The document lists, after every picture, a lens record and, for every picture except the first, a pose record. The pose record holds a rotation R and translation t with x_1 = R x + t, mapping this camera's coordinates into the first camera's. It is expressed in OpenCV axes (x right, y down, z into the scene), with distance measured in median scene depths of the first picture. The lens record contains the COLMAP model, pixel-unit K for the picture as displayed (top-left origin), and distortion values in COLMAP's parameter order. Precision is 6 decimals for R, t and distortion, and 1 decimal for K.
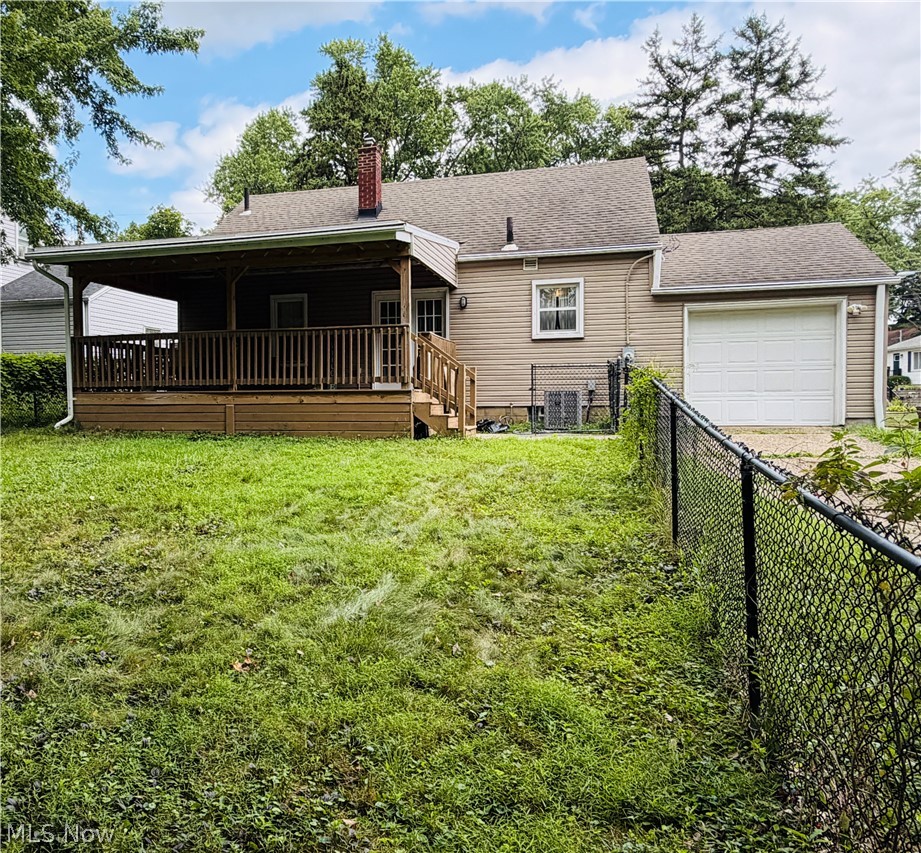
lens RADIAL K [[798.8, 0, 338.1], [0, 798.8, 429.2], [0, 0, 1]] dist [-0.005156, -0.003470]
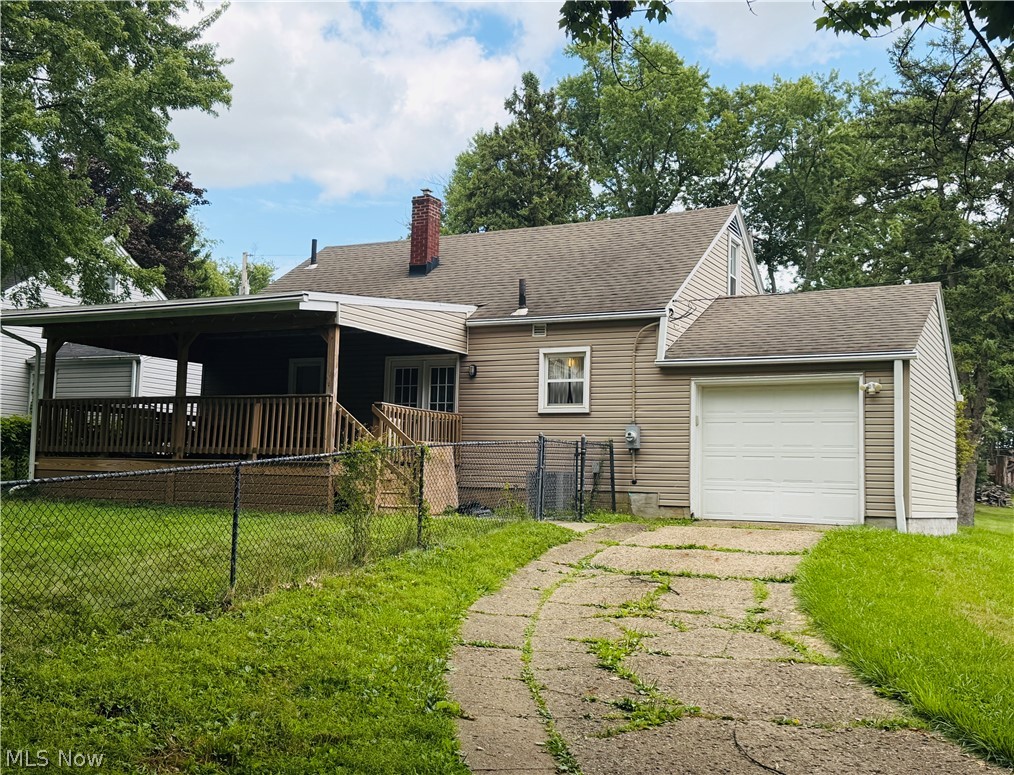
lens RADIAL K [[1081.9, 0, 494.8], [0, 1081.9, 406.5], [0, 0, 1]] dist [0.129451, -0.008490]
pose [[0.983020, 0.023872, -0.181937, 0.395532], [-0.043910, 0.993298, -0.106915, 0.010598], [0.178165, 0.113089, 0.977480, -0.183891]]
